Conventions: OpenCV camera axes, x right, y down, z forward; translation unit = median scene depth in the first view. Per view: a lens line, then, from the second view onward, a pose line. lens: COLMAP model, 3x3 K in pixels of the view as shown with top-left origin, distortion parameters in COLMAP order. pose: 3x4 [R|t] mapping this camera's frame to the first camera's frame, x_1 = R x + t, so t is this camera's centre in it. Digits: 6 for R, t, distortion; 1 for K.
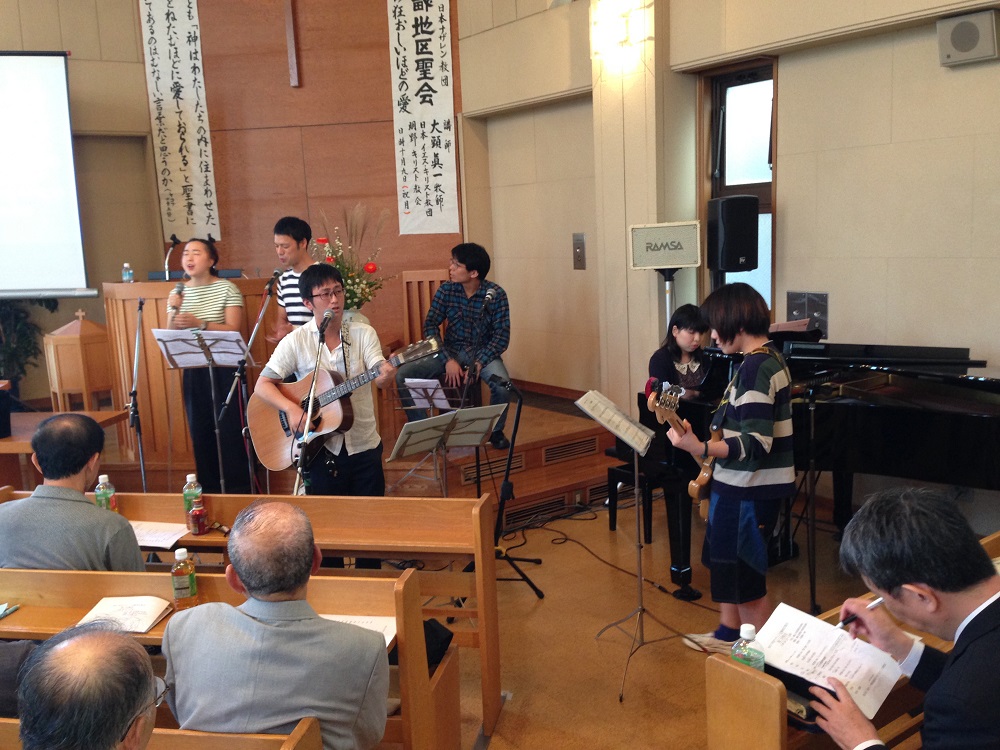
lens RADIAL K [[923.1, 0, 500.0], [0, 923.1, 375.0], [0, 0, 1]] dist [0.062839, -0.110789]
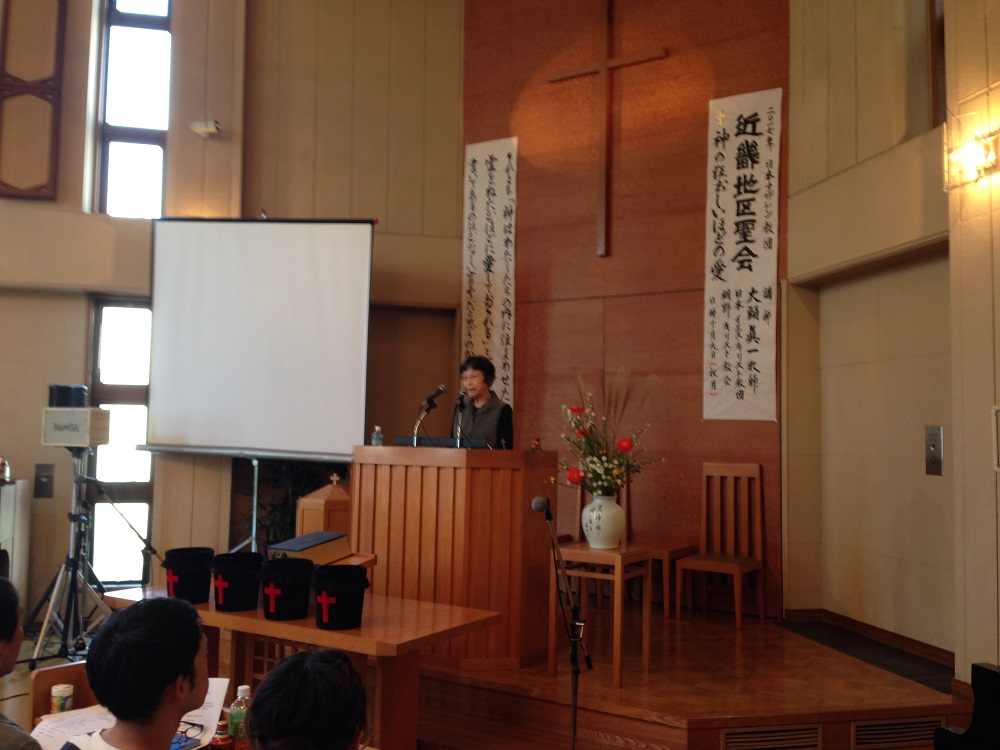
lens RADIAL K [[923.1, 0, 500.0], [0, 923.1, 375.0], [0, 0, 1]] dist [0.062839, -0.110789]
pose [[0.919902, 0.035888, -0.390503, 0.050310], [-0.120641, 0.973409, -0.194734, -0.004781], [0.373130, 0.226247, 0.899770, 0.169617]]
